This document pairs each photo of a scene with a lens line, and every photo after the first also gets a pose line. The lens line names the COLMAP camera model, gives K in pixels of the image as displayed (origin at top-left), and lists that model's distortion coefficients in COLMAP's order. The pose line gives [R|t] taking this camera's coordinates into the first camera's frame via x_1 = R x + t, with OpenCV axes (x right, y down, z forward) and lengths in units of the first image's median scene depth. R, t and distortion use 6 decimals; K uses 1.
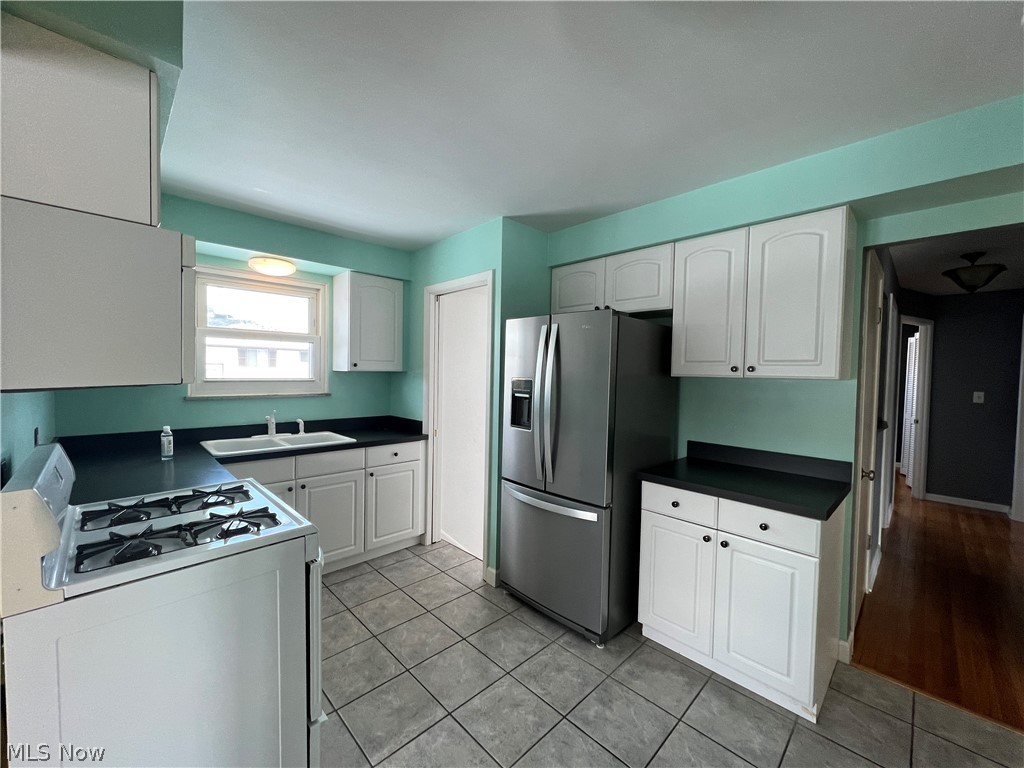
lens RADIAL K [[407.8, 0, 511.5], [0, 407.8, 384.1], [0, 0, 1]] dist [-0.000076, -0.000088]
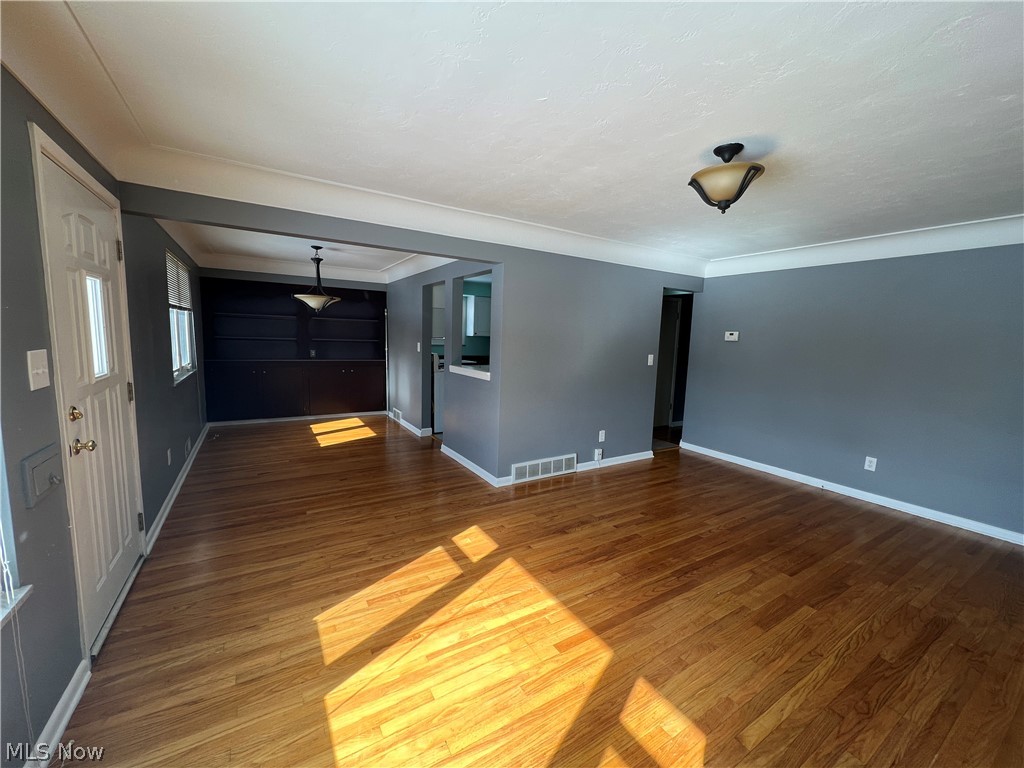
lens RADIAL K [[407.8, 0, 510.3], [0, 407.8, 383.7], [0, 0, 1]] dist [-0.000076, -0.000088]
pose [[0.973832, 0.035988, -0.224400, 0.491991], [-0.018490, 0.996656, 0.079593, 0.070922], [0.226514, -0.073361, 0.971241, -1.737656]]
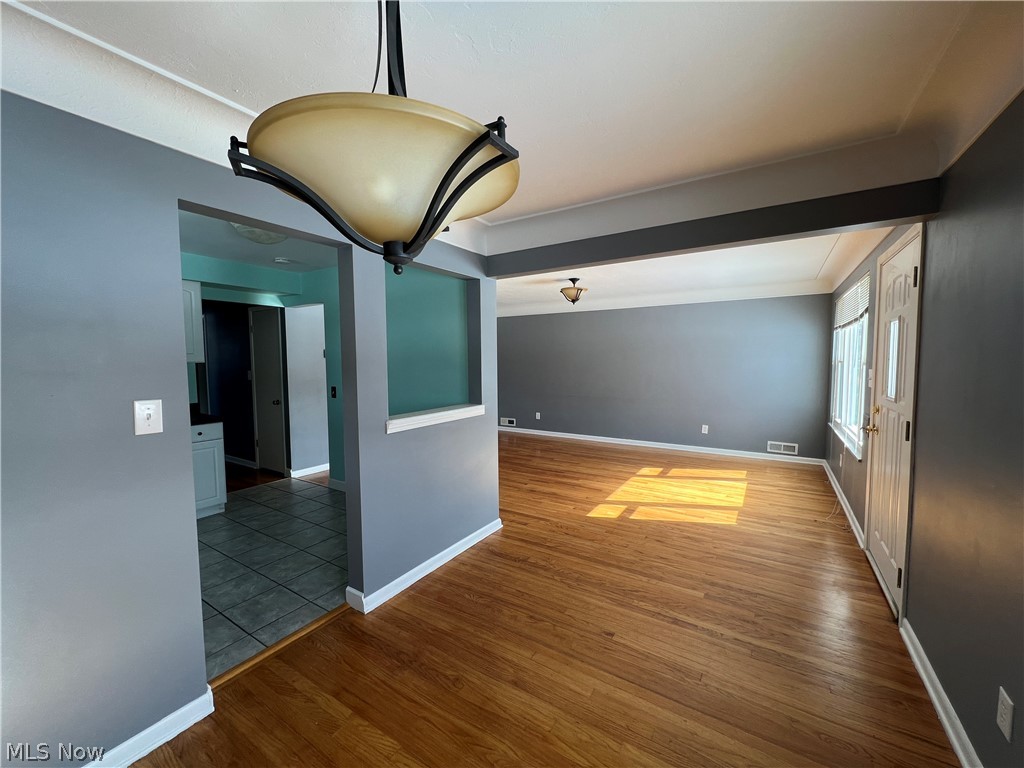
lens RADIAL K [[407.8, 0, 511.3], [0, 407.8, 384.8], [0, 0, 1]] dist [-0.000076, -0.000088]
pose [[-0.221821, -0.084428, 0.971425, -1.164195], [0.035390, 0.994891, 0.094548, -0.023534], [-0.974445, 0.055352, -0.217700, -0.078670]]
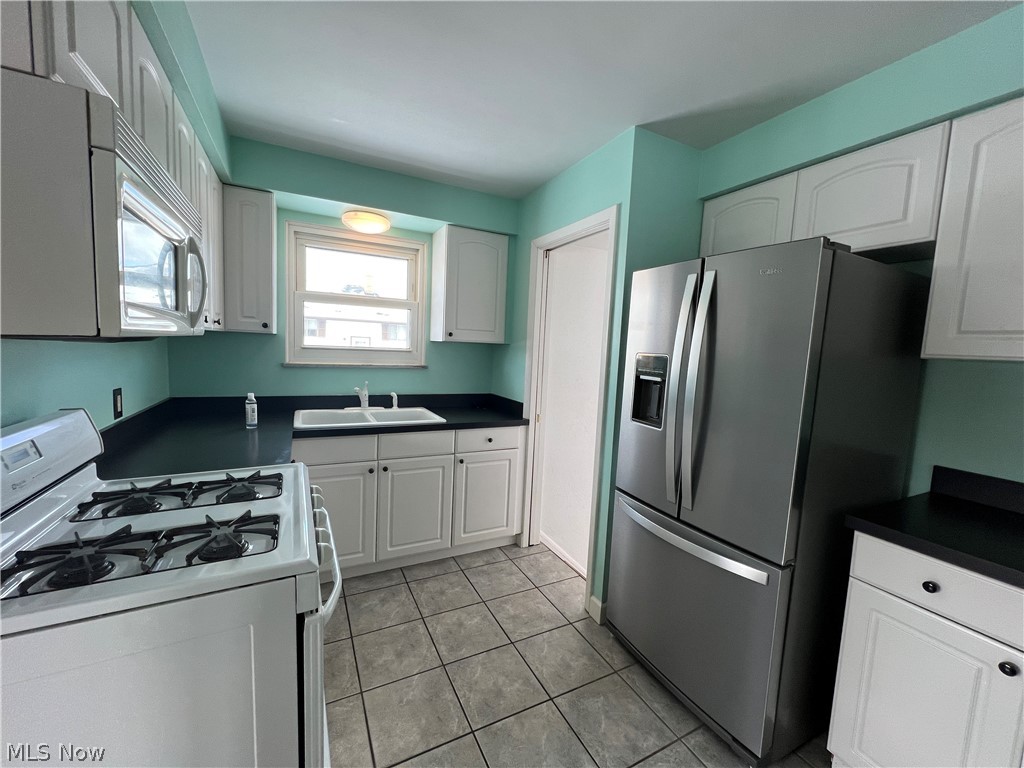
lens RADIAL K [[407.8, 0, 511.3], [0, 407.8, 384.2], [0, 0, 1]] dist [-0.000076, -0.000088]
pose [[0.955300, 0.051916, -0.291045, 0.001285], [-0.036685, 0.997668, 0.057551, 0.005475], [0.293354, -0.044301, 0.954977, 0.242461]]
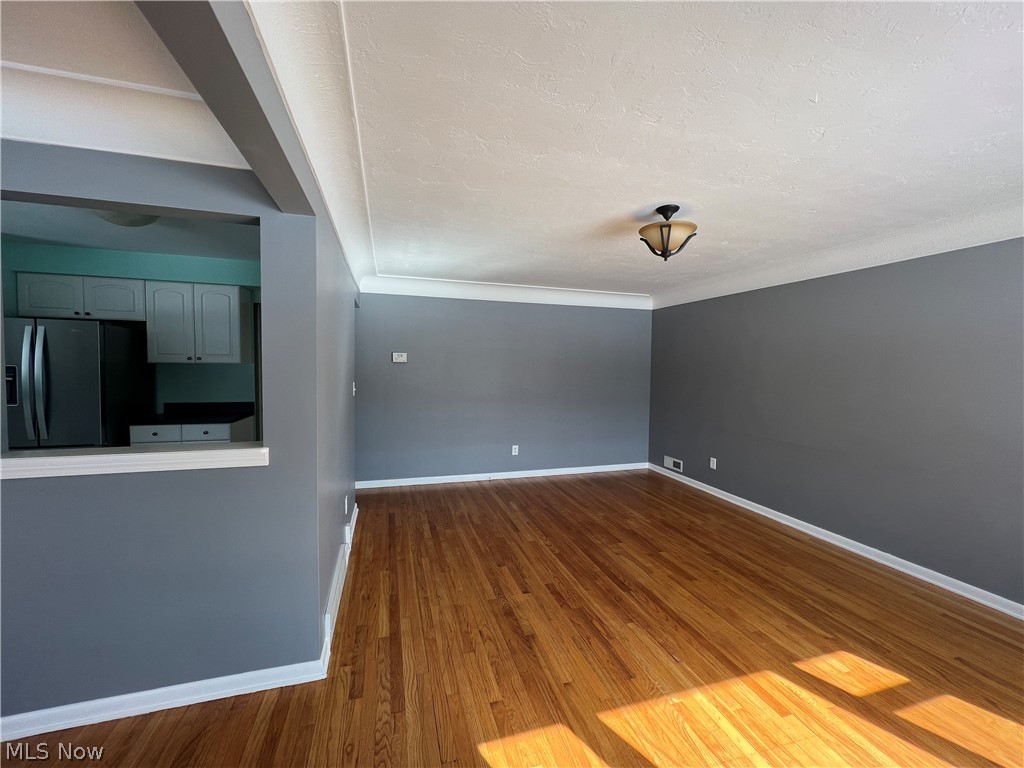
lens RADIAL K [[407.8, 0, 511.7], [0, 407.8, 381.7], [0, 0, 1]] dist [-0.000076, -0.000088]
pose [[0.467311, -0.053654, 0.882464, -0.338527], [0.028039, 0.998554, 0.045865, 0.020403], [-0.883648, 0.003310, 0.468139, -0.955692]]
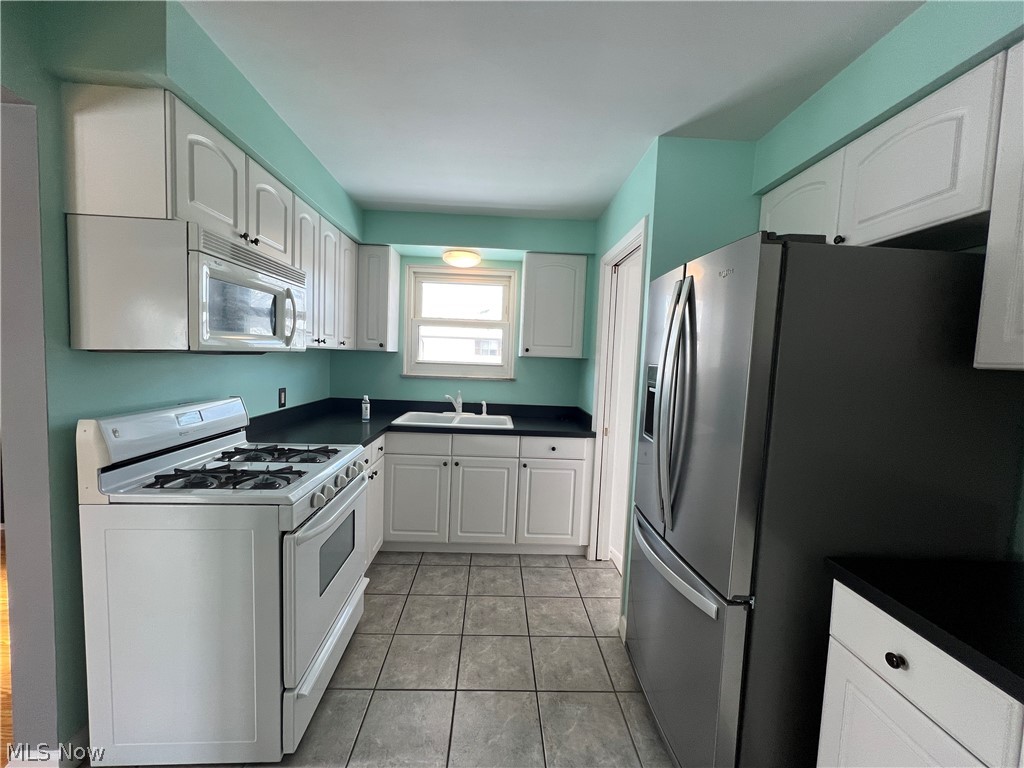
lens RADIAL K [[407.8, 0, 510.8], [0, 407.8, 383.9], [0, 0, 1]] dist [-0.000076, -0.000088]
pose [[0.740788, 0.055320, -0.669457, 0.289647], [-0.047263, 0.998426, 0.030206, 0.007132], [0.670074, 0.009264, 0.742237, 0.315568]]
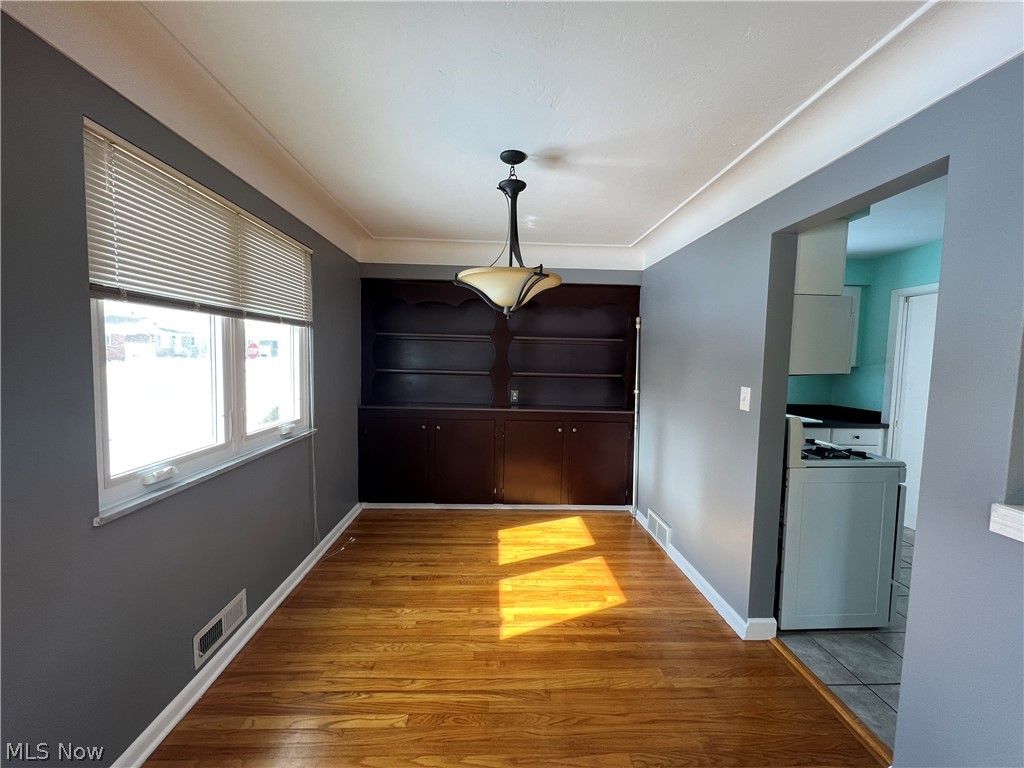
lens RADIAL K [[407.8, 0, 511.9], [0, 407.8, 385.1], [0, 0, 1]] dist [-0.000076, -0.000088]
pose [[0.741663, 0.040130, -0.669571, -0.287650], [-0.029086, 0.999194, 0.027668, 0.021222], [0.670141, -0.001045, 0.742233, -0.644210]]
